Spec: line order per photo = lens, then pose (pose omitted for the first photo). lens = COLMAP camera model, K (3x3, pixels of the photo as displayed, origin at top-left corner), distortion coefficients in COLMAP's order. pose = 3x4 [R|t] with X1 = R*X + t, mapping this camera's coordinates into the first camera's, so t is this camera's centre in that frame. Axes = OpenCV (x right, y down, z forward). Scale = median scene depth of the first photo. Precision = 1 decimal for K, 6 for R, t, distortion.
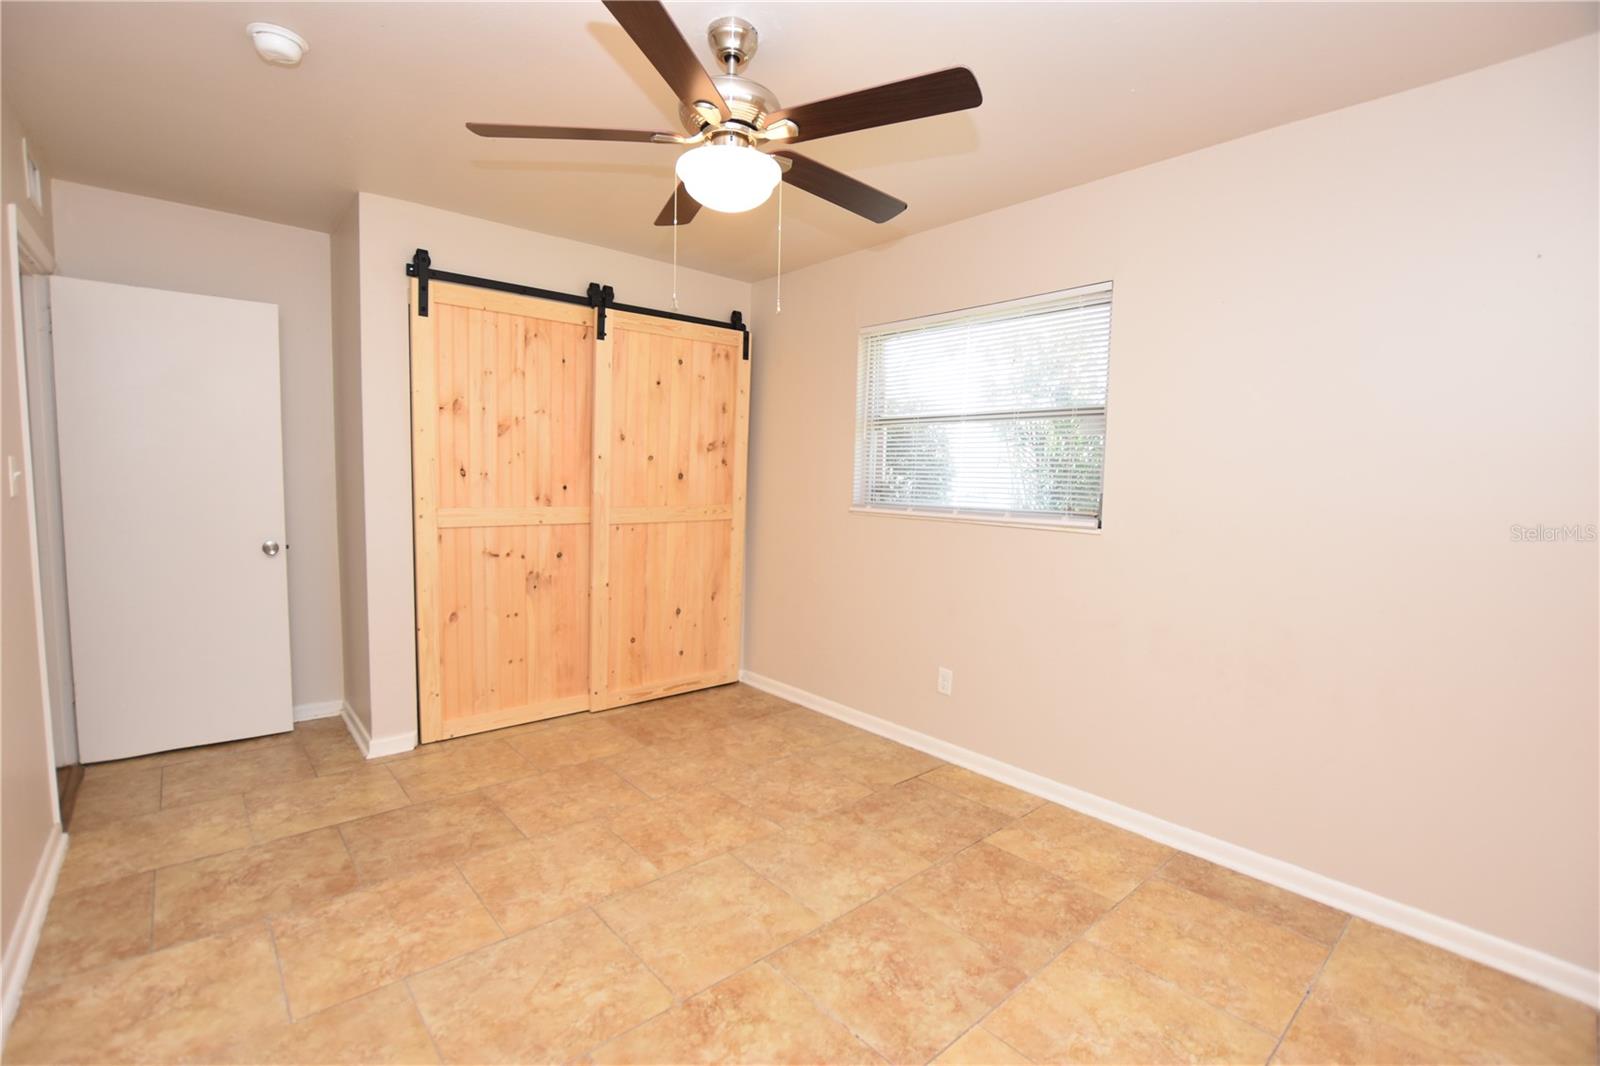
lens RADIAL K [[714.5, 0, 792.3], [0, 714.5, 534.1], [0, 0, 1]] dist [-0.032422, 0.005658]
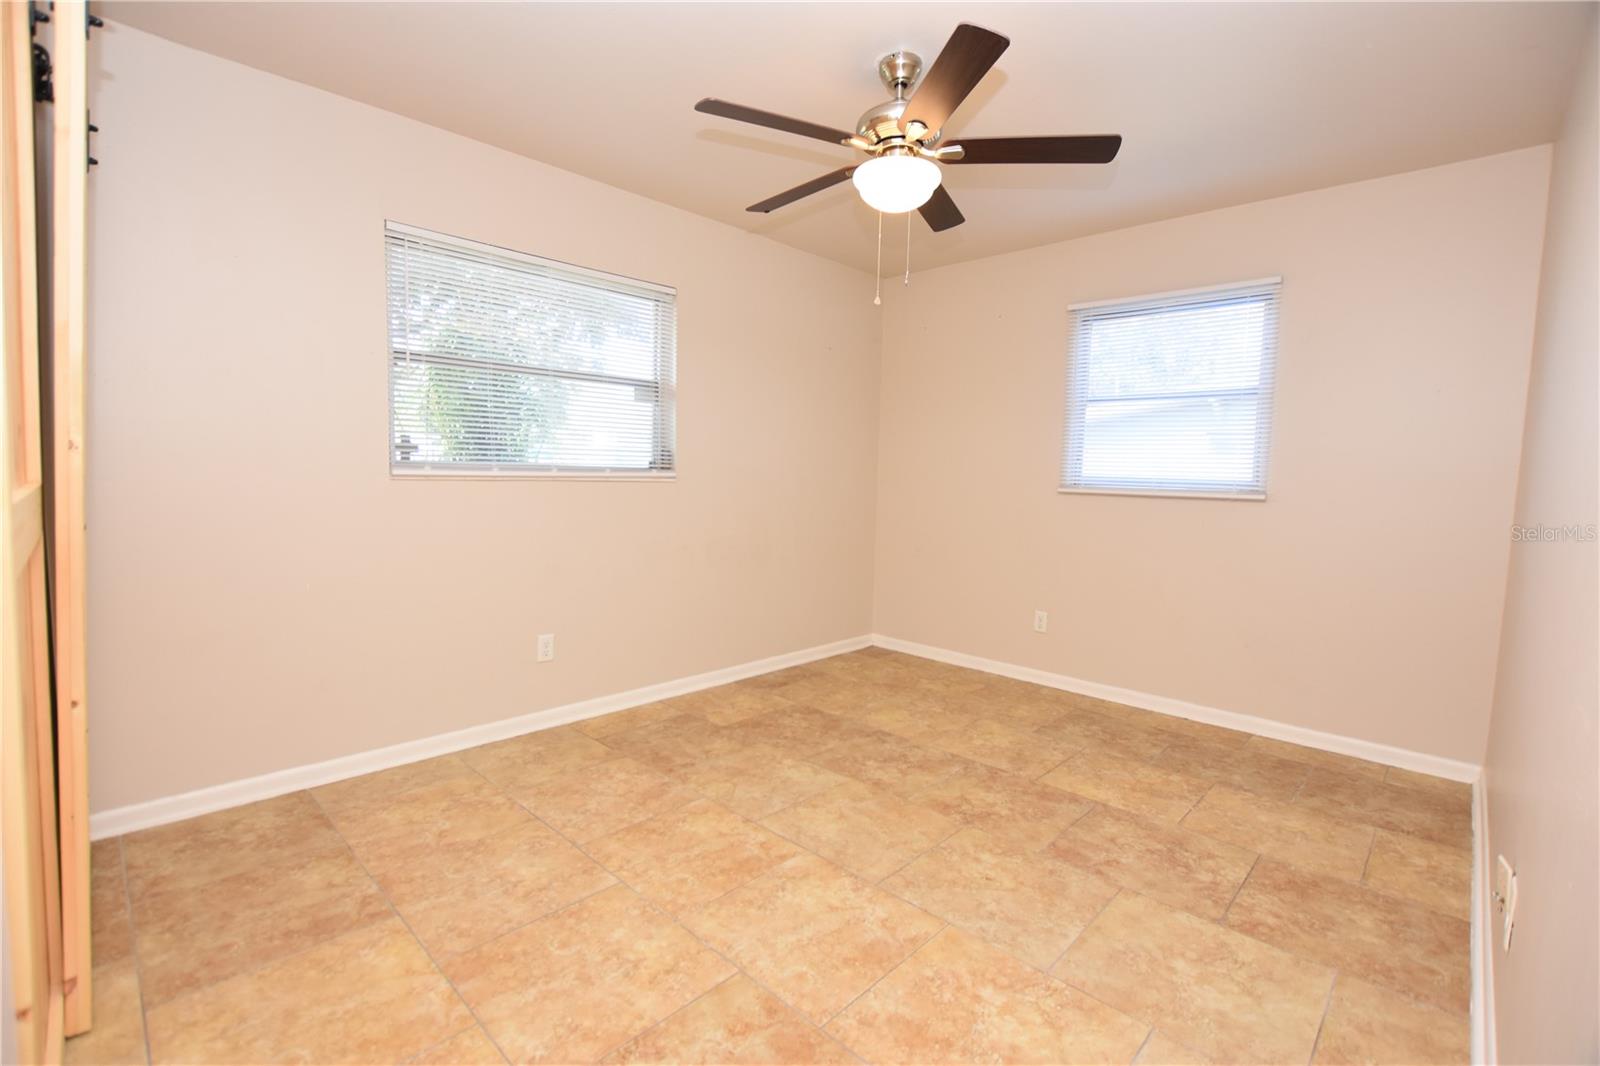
lens RADIAL K [[714.5, 0, 792.9], [0, 714.5, 525.8], [0, 0, 1]] dist [-0.032422, 0.005658]
pose [[-0.081958, -0.099752, 0.991631, -0.996324], [0.058603, 0.992775, 0.104711, -0.049792], [-0.994911, 0.066694, -0.075520, 0.976980]]
